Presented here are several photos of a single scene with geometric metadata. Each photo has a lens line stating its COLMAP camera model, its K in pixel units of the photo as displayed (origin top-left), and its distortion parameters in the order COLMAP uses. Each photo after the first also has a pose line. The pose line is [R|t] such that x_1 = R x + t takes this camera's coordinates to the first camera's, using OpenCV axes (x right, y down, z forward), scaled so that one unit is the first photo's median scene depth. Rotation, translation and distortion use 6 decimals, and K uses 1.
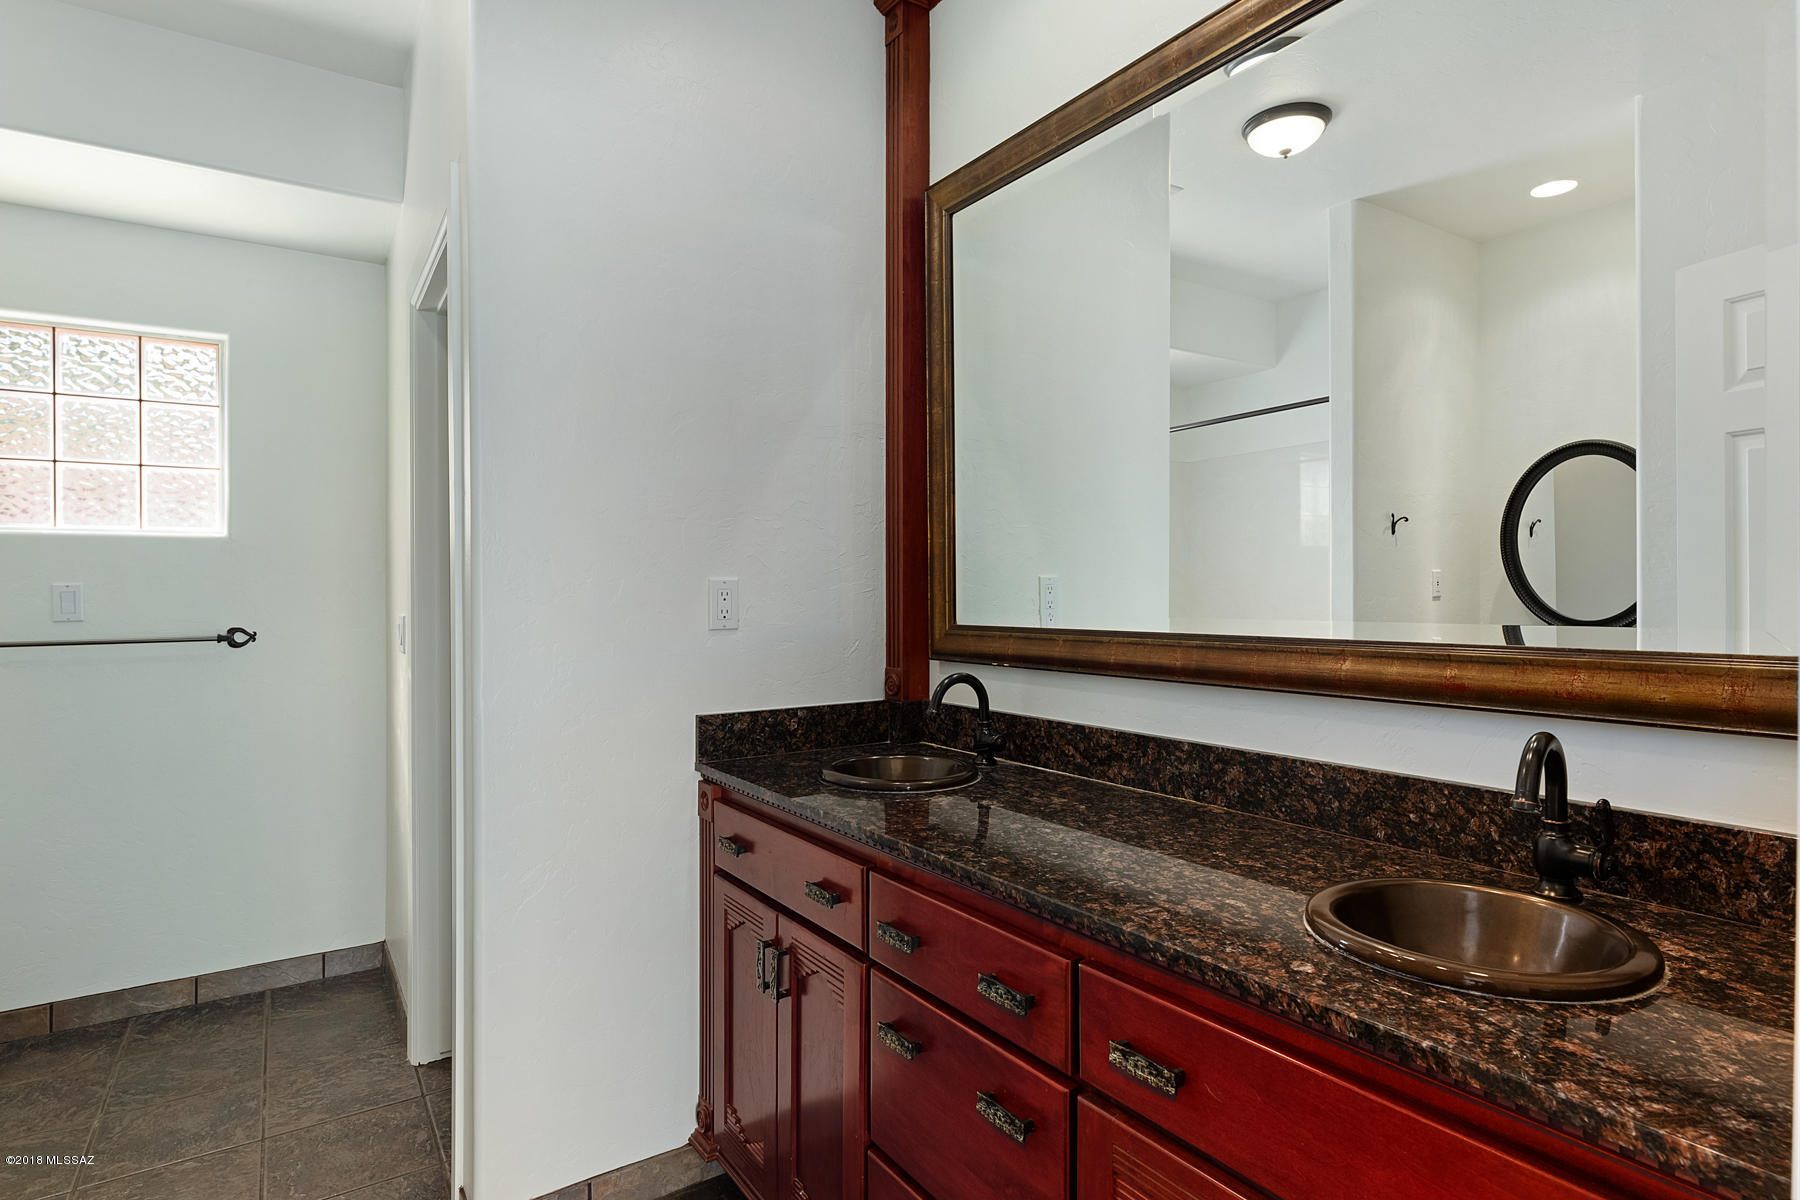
lens RADIAL K [[964.8, 0, 900.0], [0, 964.8, 600.0], [0, 0, 1]] dist [0.002386, 0.000403]
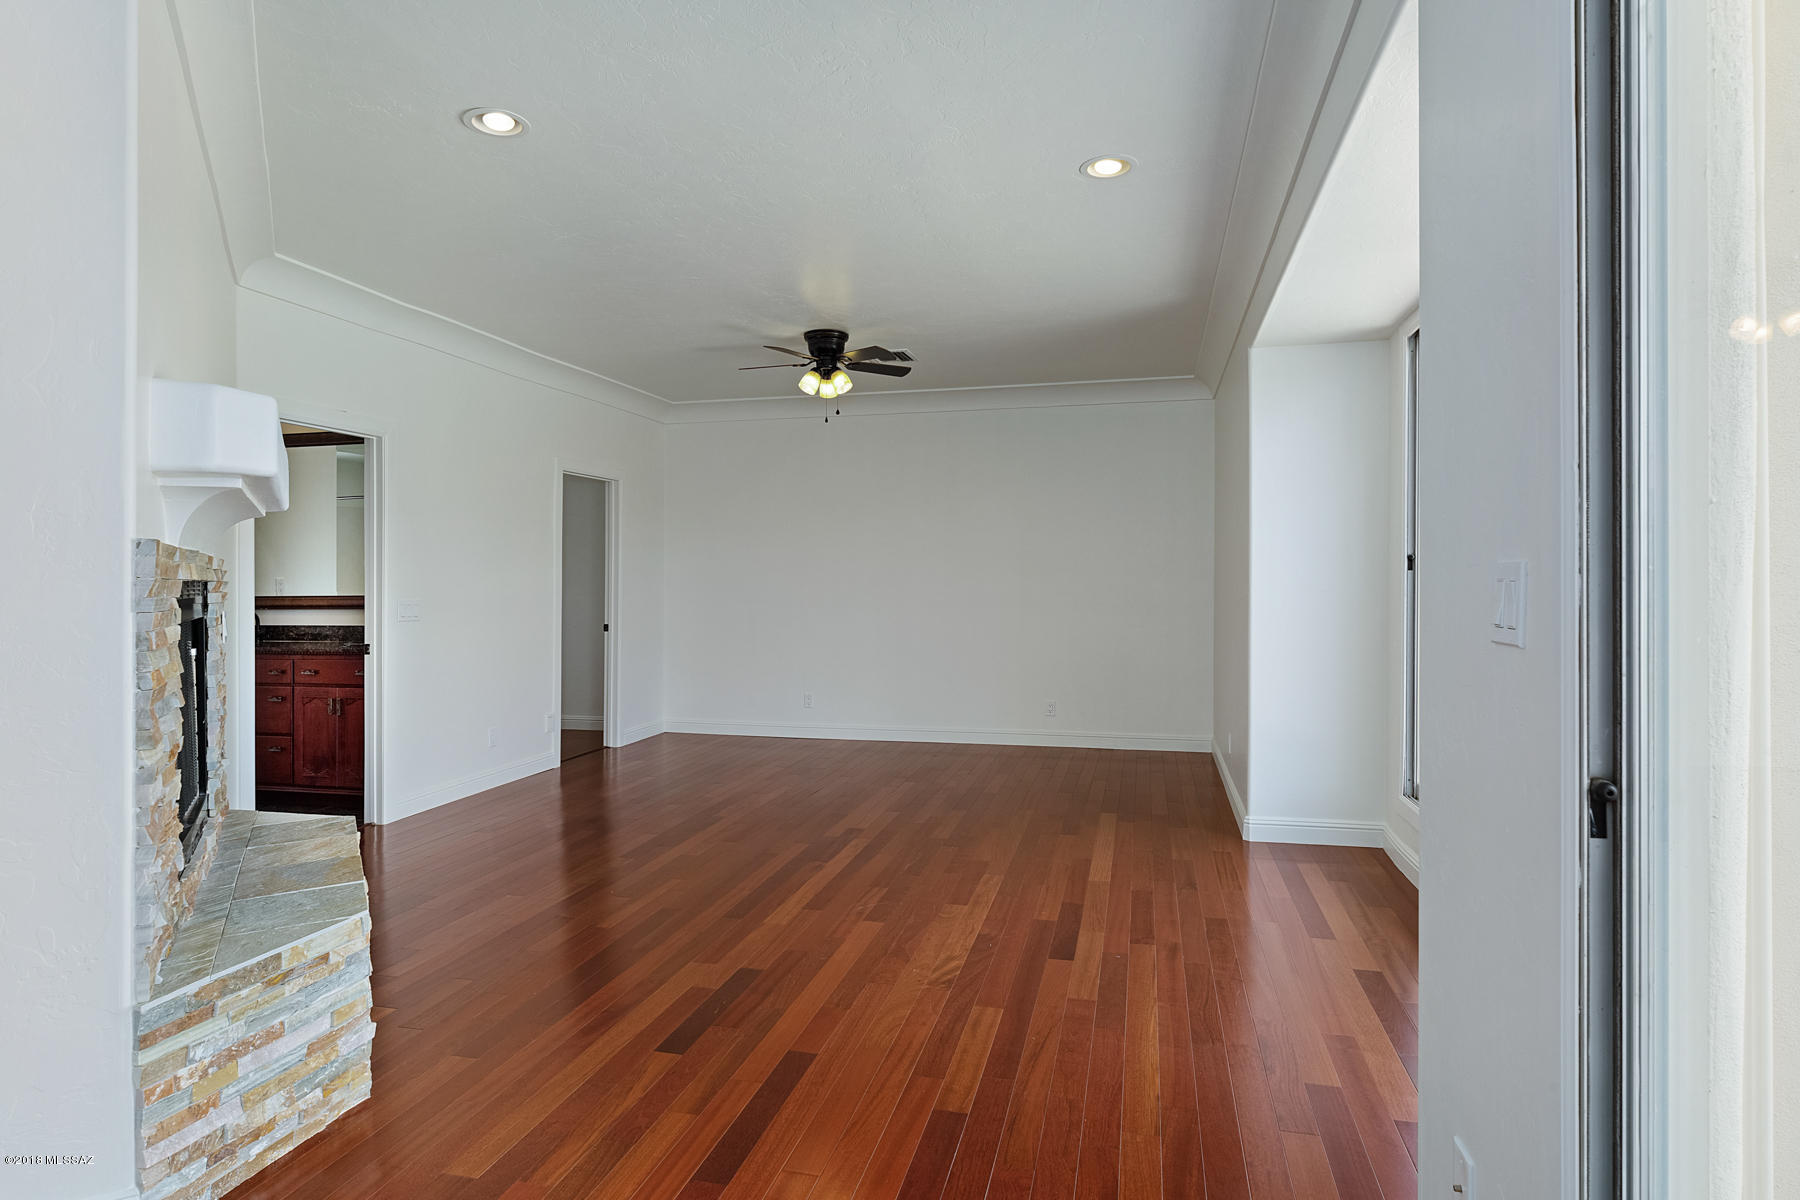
lens RADIAL K [[964.8, 0, 900.0], [0, 964.8, 600.0], [0, 0, 1]] dist [0.002386, 0.000403]
pose [[0.733796, 0.000952, 0.679369, -0.615447], [0.001488, 0.999994, -0.003008, 0.062225], [-0.679368, 0.003218, 0.733791, -3.244429]]
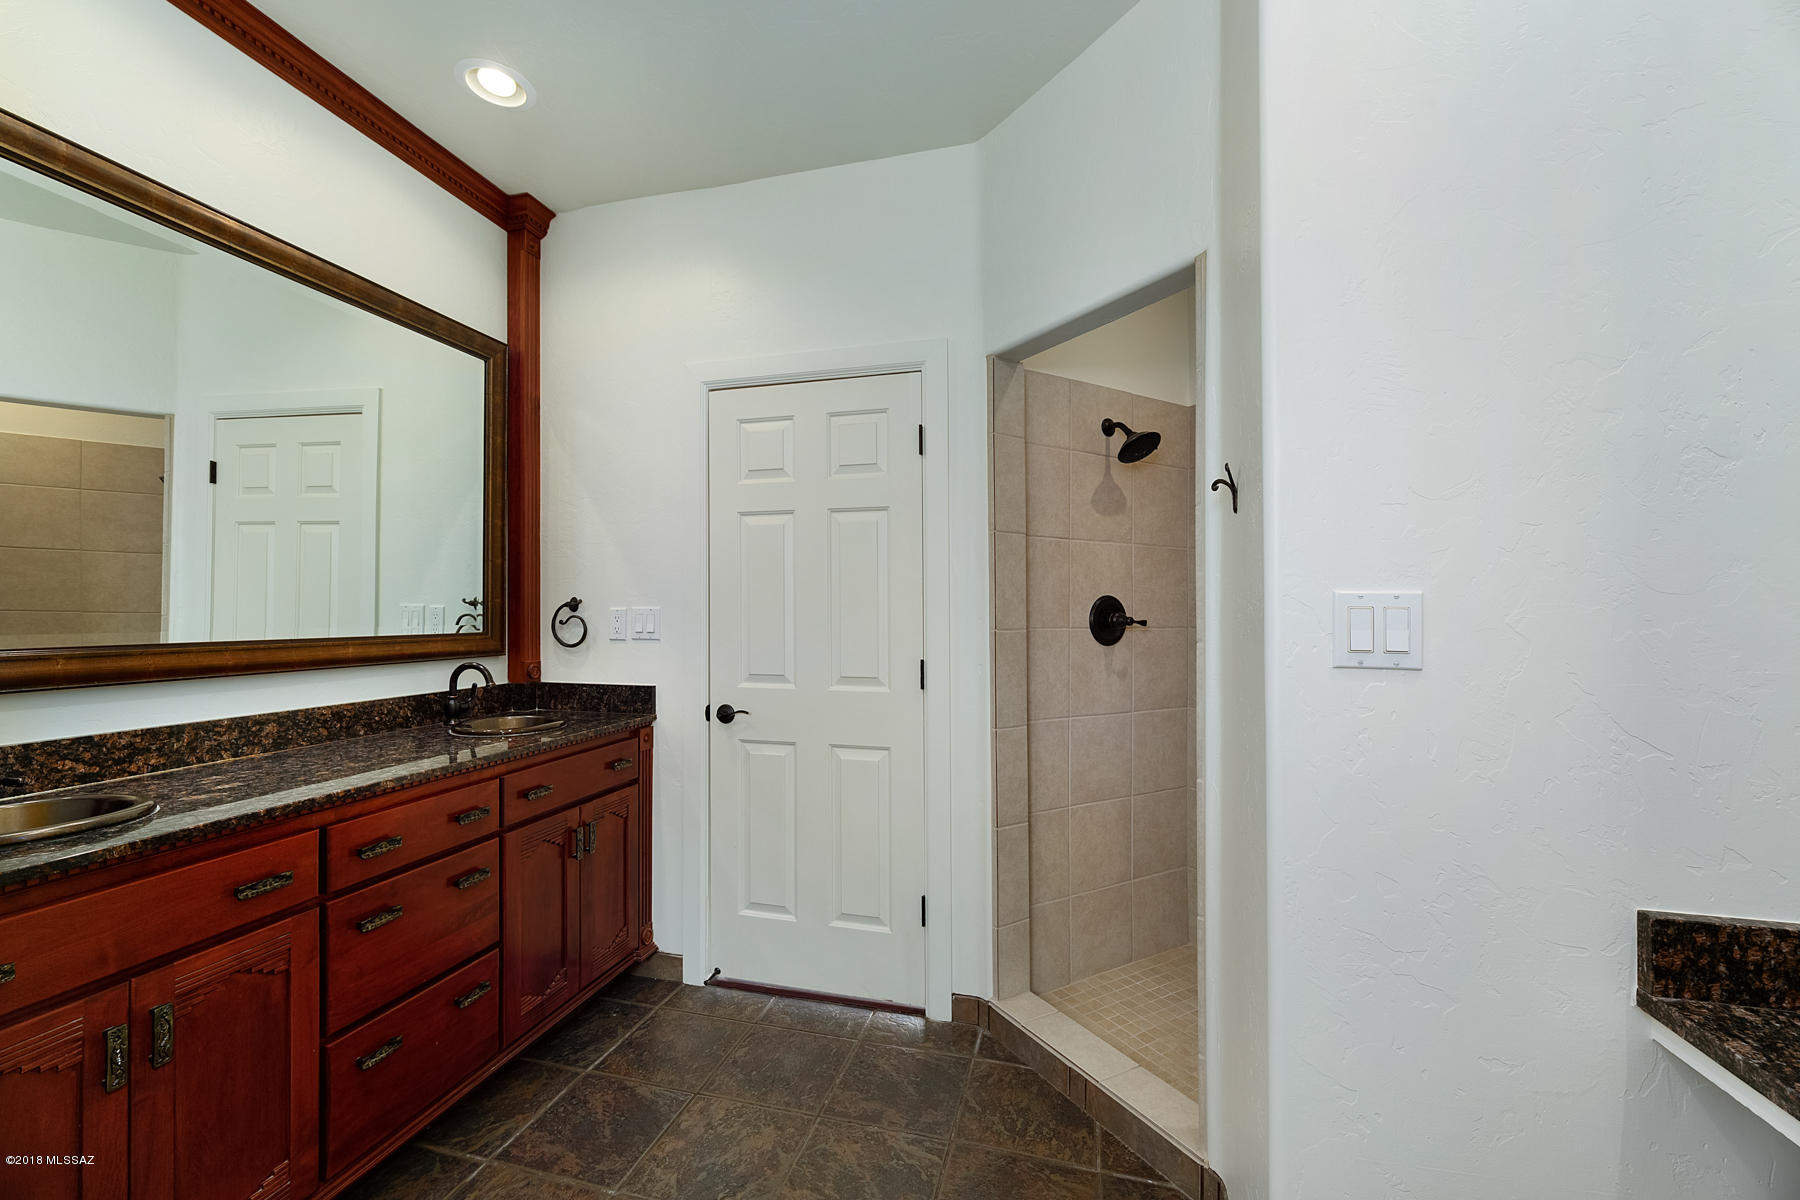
lens RADIAL K [[735.1, 0, 896.7], [0, 735.1, 596.9], [0, 0, 1]] dist [-0.002774, -0.000303]
pose [[-0.673898, 0.014970, 0.738673, -1.182616], [0.002928, 0.999841, -0.017592, -0.009219], [-0.738819, -0.009693, -0.673835, 1.024330]]
